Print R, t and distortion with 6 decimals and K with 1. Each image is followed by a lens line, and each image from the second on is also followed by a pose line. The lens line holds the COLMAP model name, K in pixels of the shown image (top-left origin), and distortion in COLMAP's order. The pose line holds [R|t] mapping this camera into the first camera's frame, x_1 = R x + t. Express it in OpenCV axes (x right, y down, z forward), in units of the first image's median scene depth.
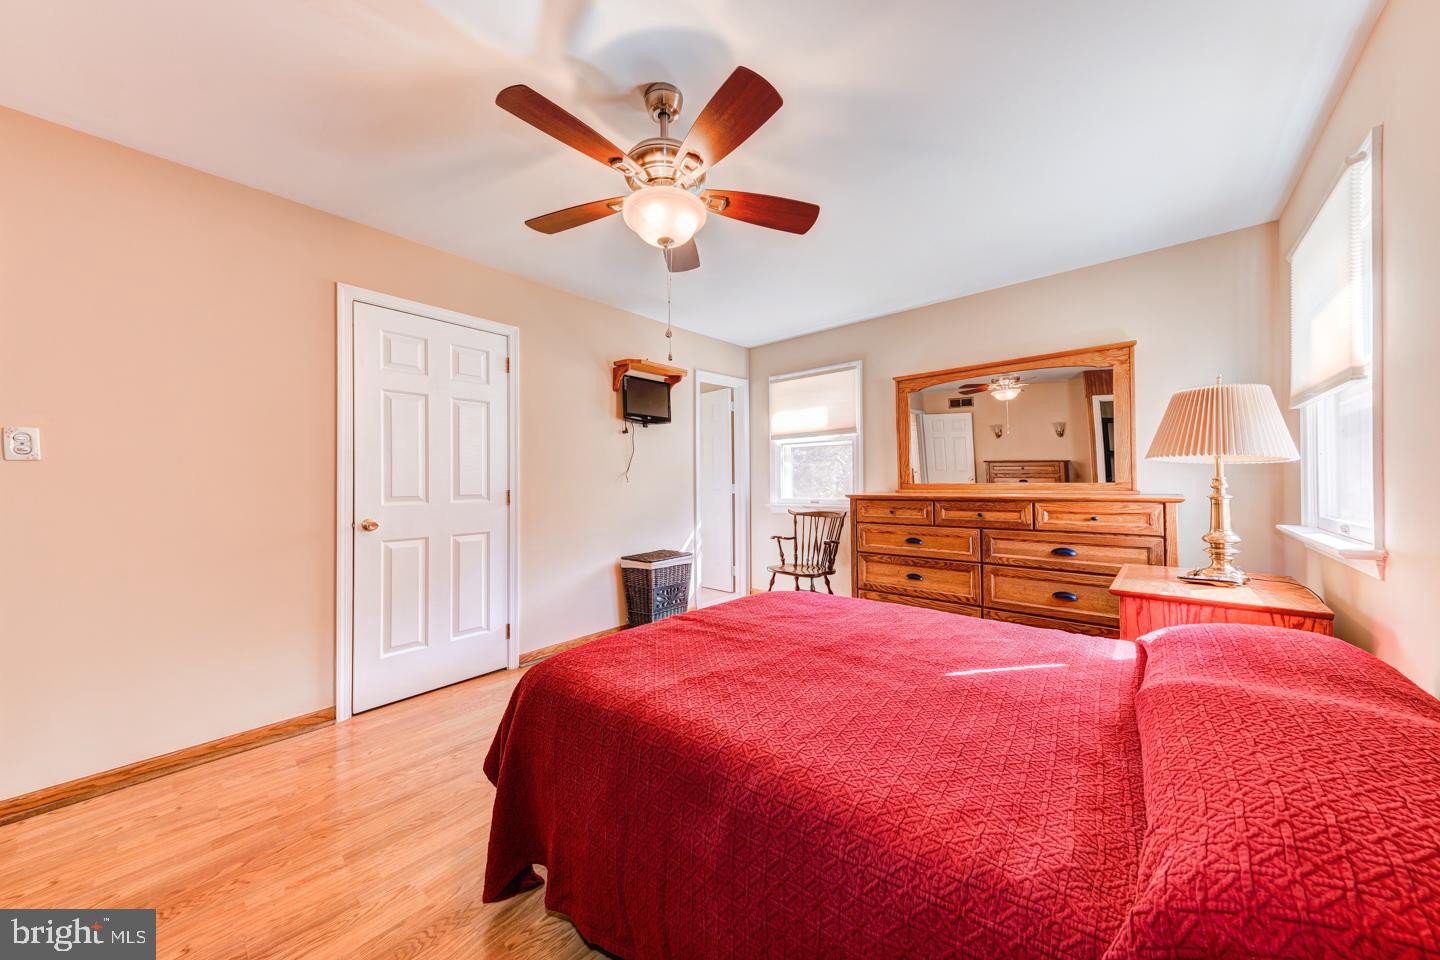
lens RADIAL K [[488.6, 0, 721.5], [0, 488.6, 474.8], [0, 0, 1]] dist [0.001636, -0.000306]
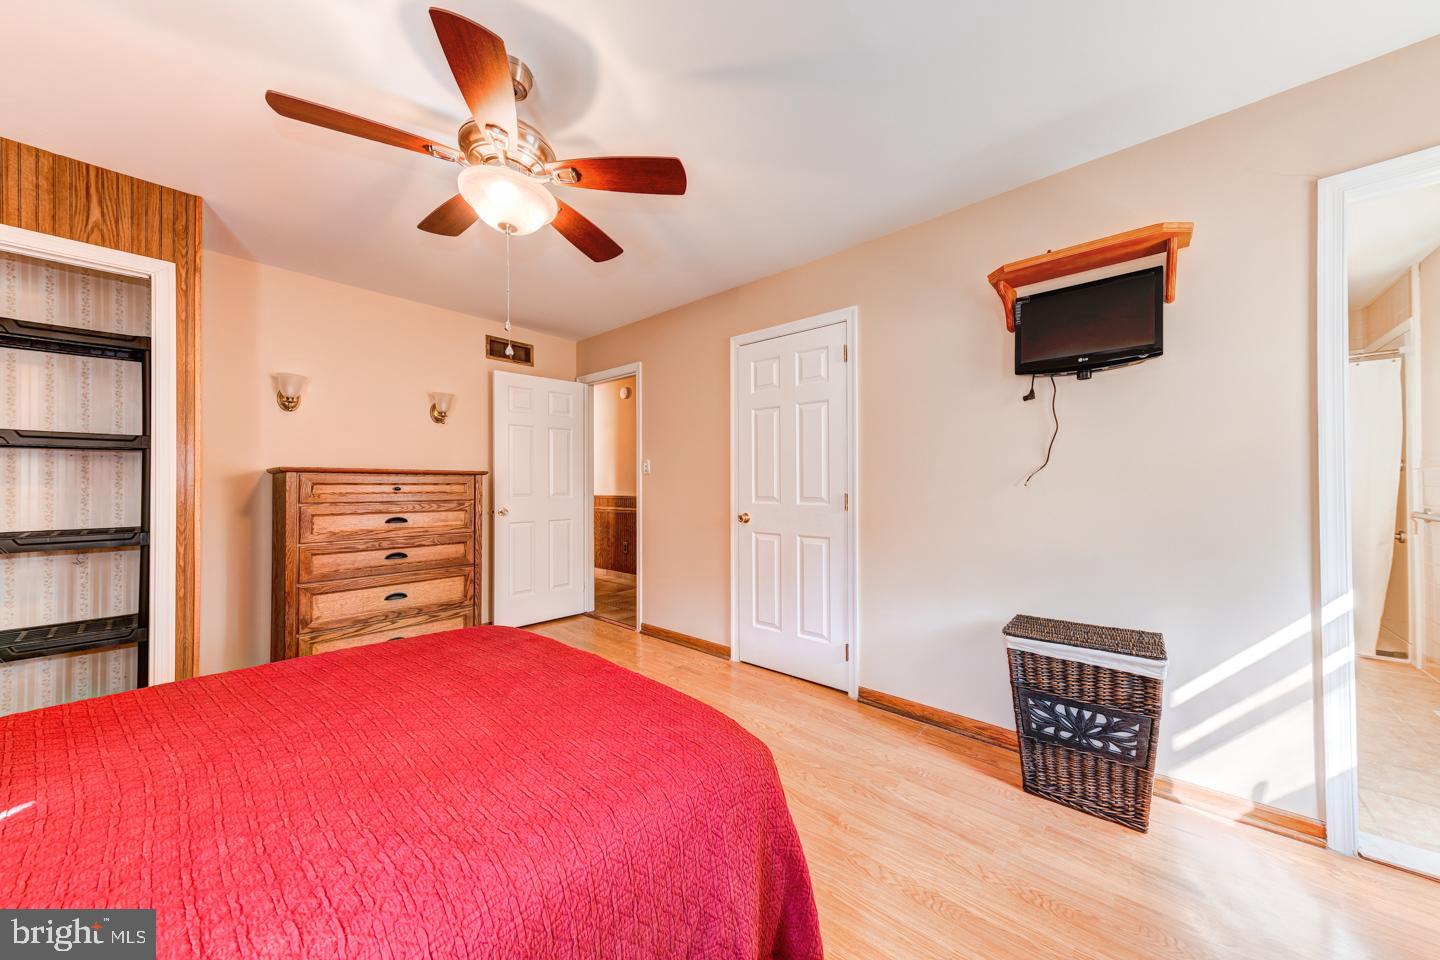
lens RADIAL K [[488.6, 0, 721.4], [0, 488.6, 485.0], [0, 0, 1]] dist [0.001636, -0.000306]
pose [[-0.002616, 0.000086, -0.999997, 0.436304], [0.009821, 0.999952, 0.000060, 0.012922], [0.999948, -0.009821, -0.002617, 0.745509]]
